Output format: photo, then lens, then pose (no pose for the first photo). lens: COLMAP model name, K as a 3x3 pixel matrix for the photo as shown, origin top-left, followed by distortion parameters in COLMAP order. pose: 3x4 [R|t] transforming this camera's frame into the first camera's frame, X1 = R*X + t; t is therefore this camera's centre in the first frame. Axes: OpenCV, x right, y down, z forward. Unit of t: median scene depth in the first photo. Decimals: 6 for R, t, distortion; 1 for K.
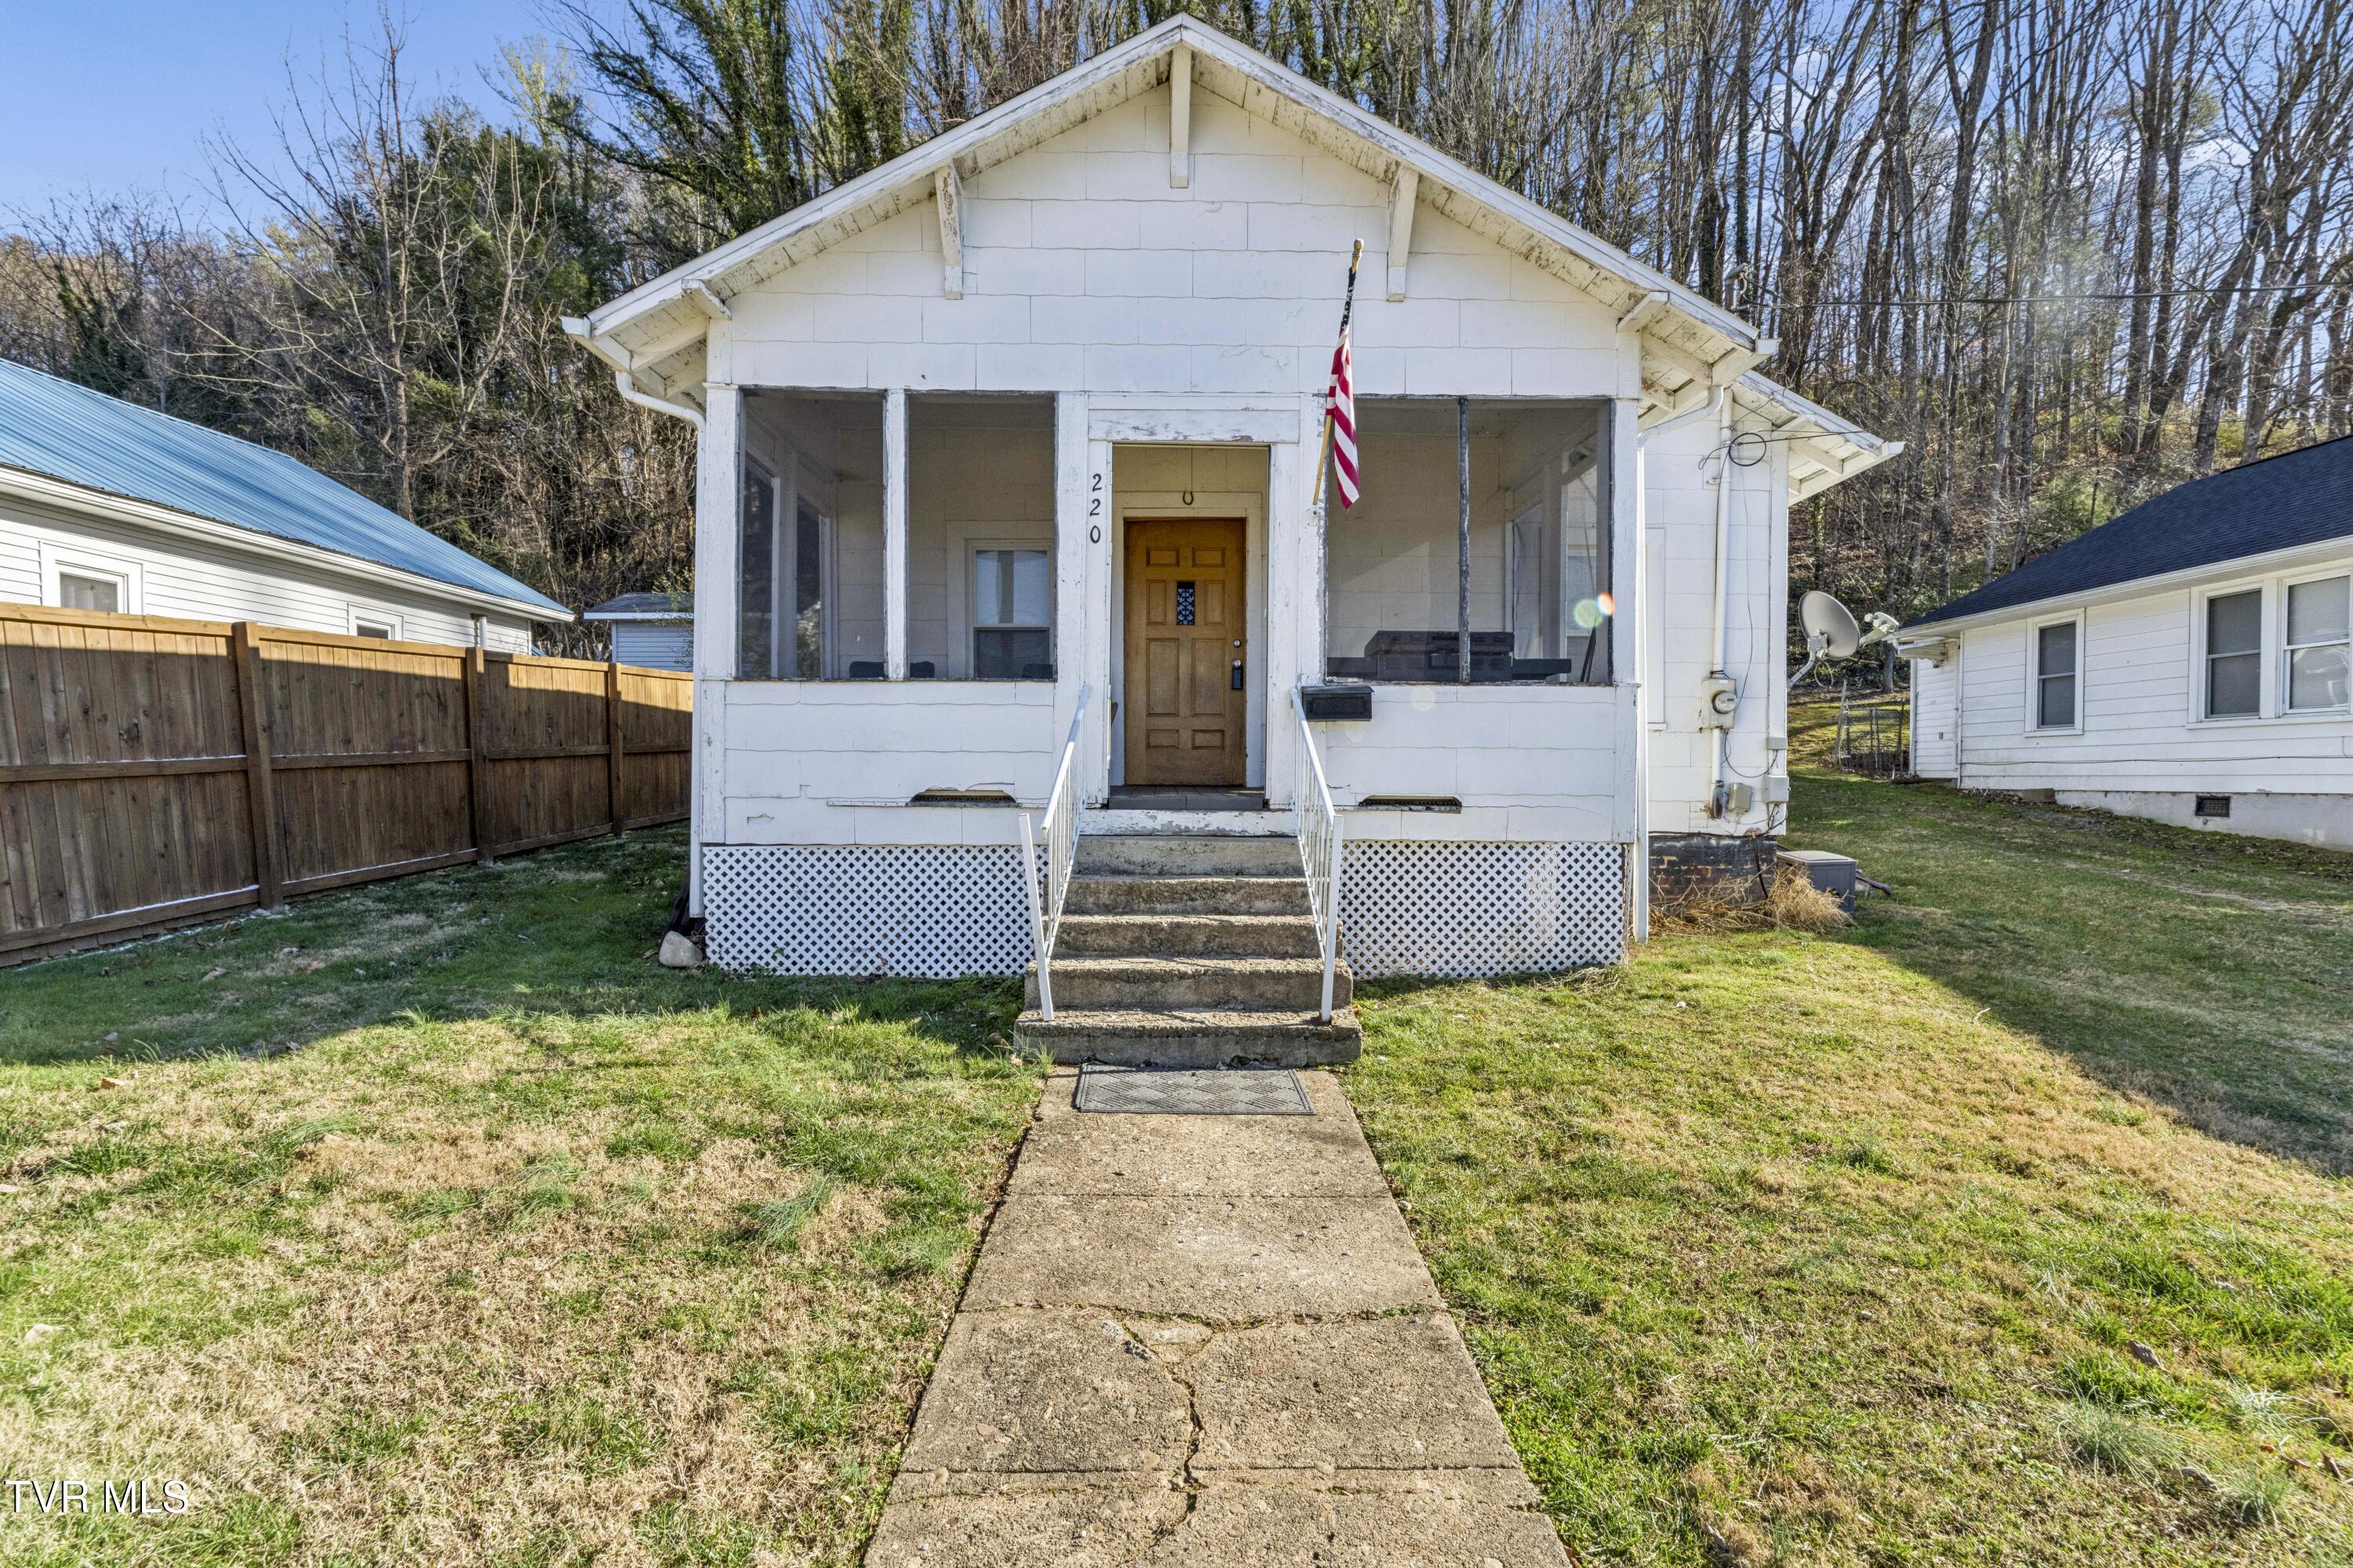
lens RADIAL K [[1088.6, 0, 1176.5], [0, 1088.6, 784.0], [0, 0, 1]] dist [-0.003112, -0.000295]
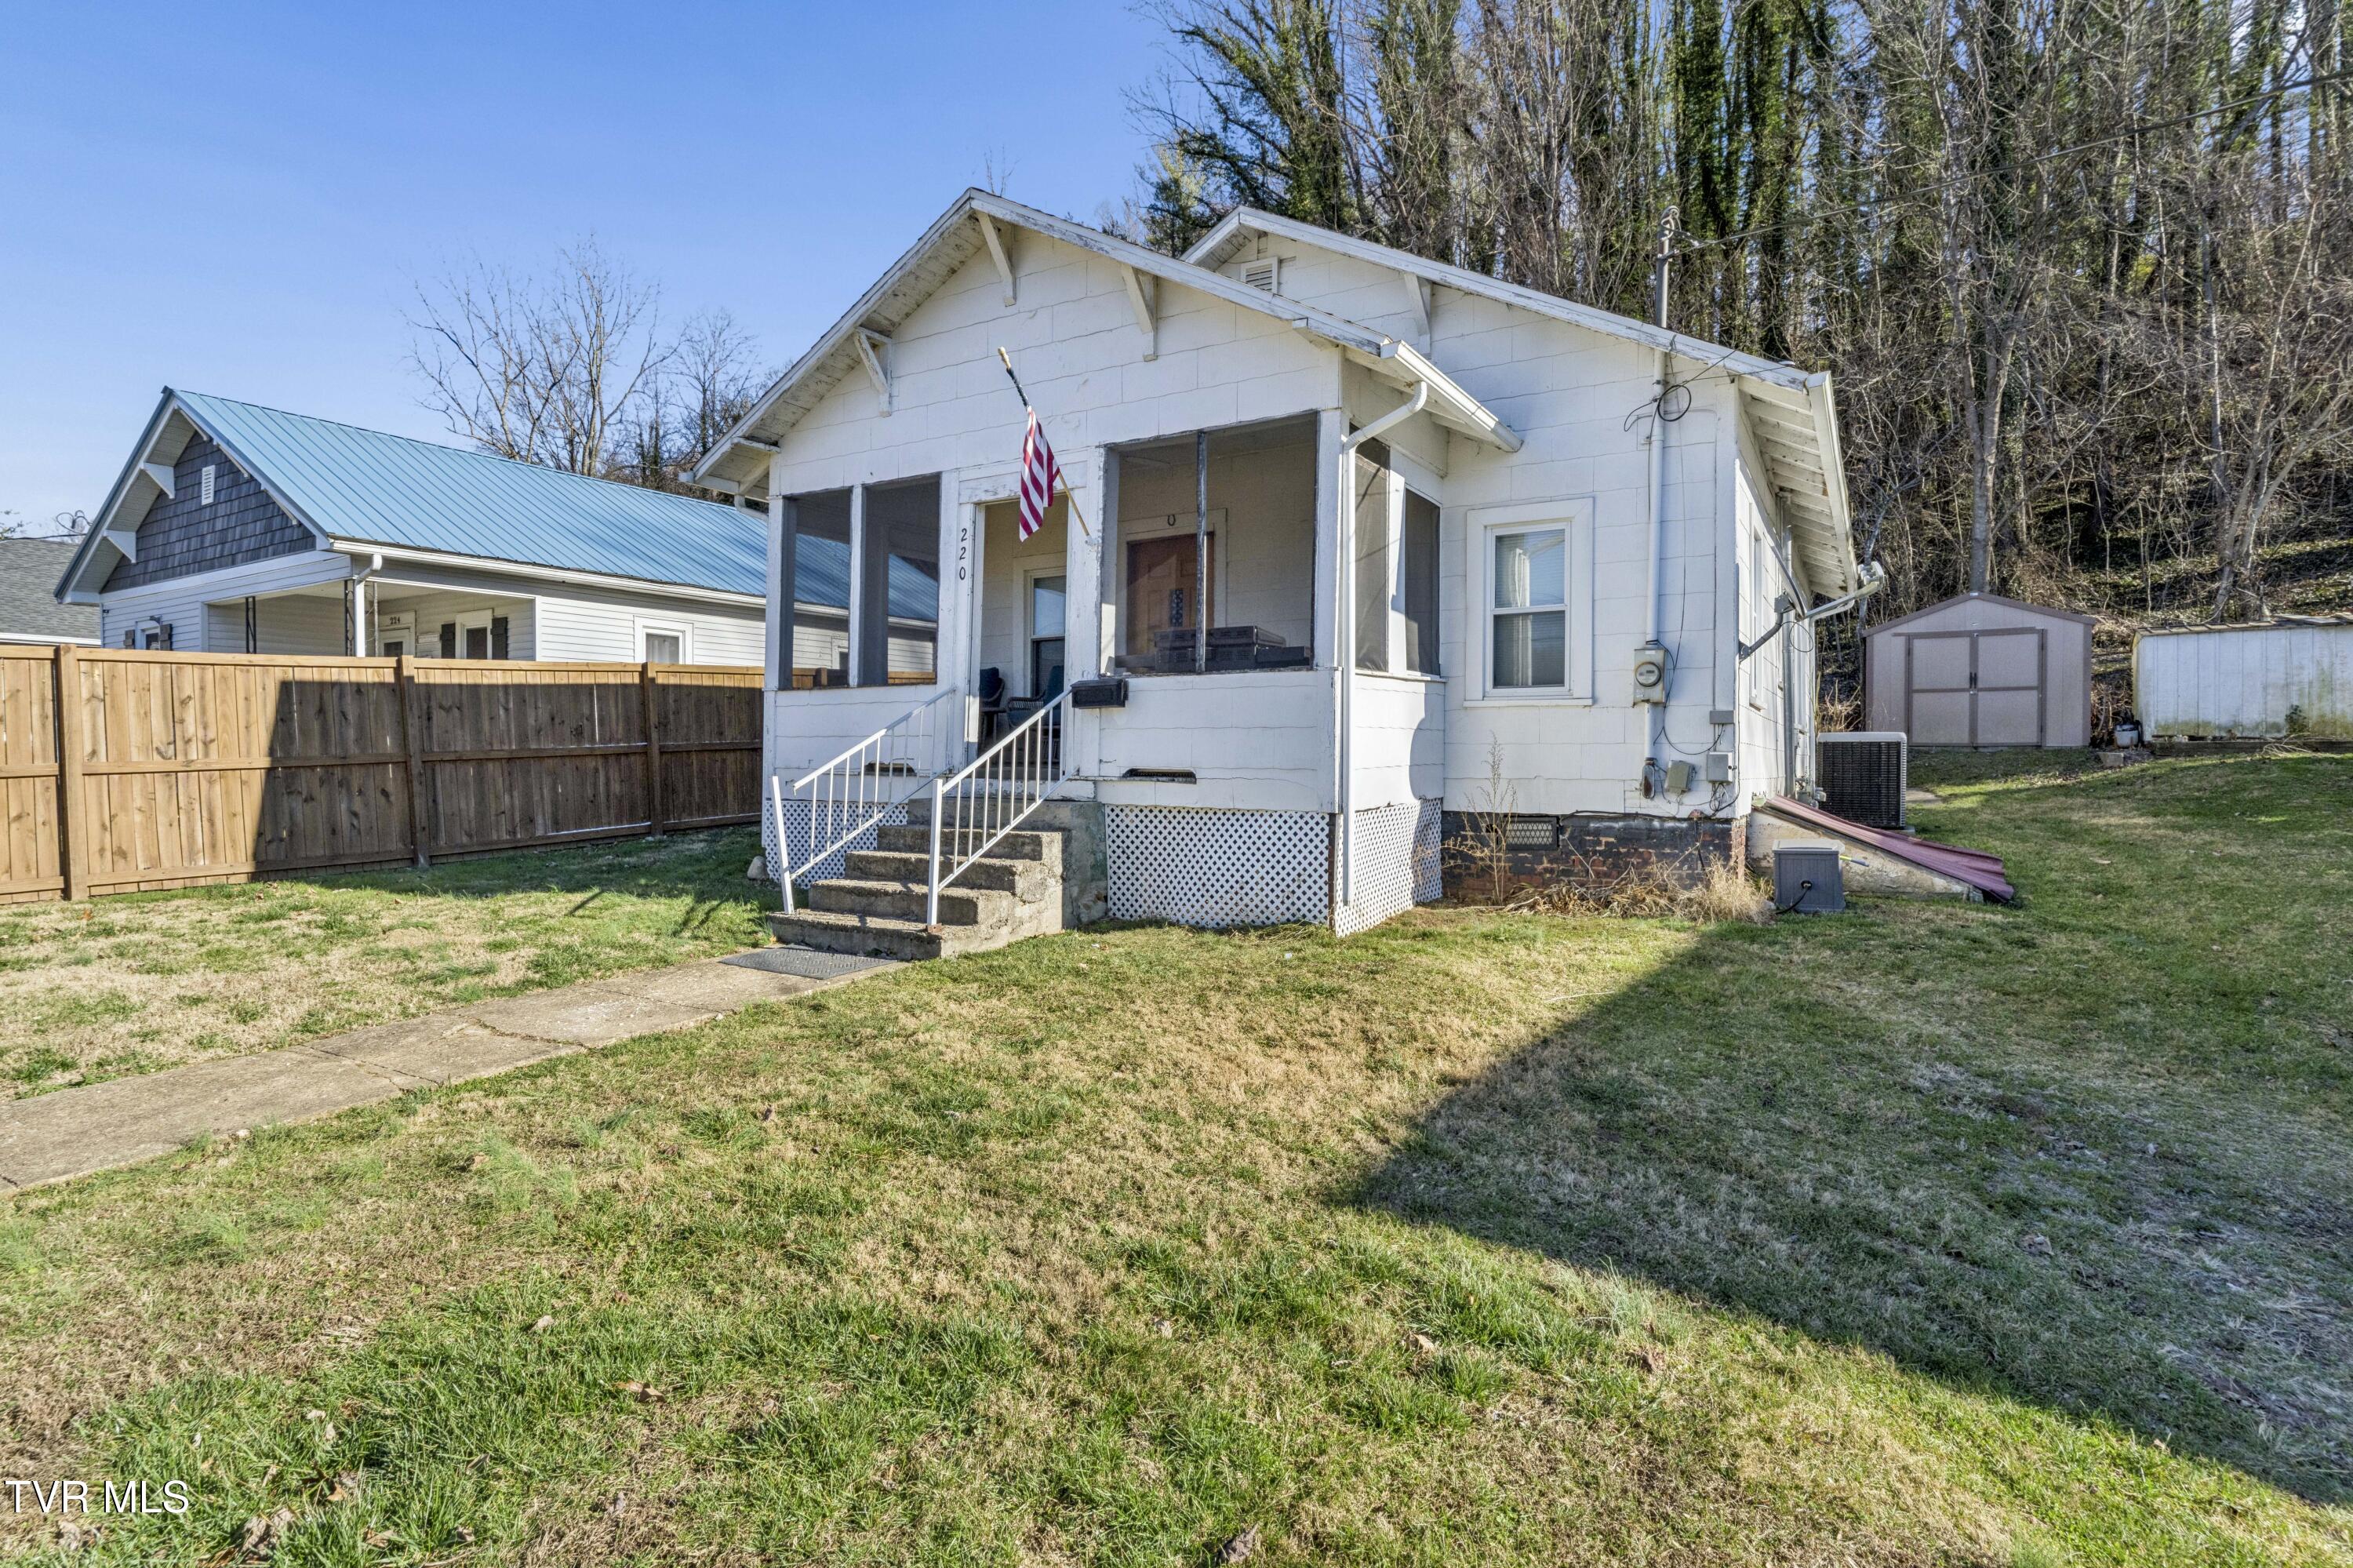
lens RADIAL K [[1091.4, 0, 1175.3], [0, 1091.4, 747.2], [0, 0, 1]] dist [-0.001202, -0.000089]
pose [[0.862052, -0.006268, -0.506781, 0.826914], [-0.004112, 0.999804, -0.019360, 0.010020], [0.506803, 0.018773, 0.861857, -0.024005]]
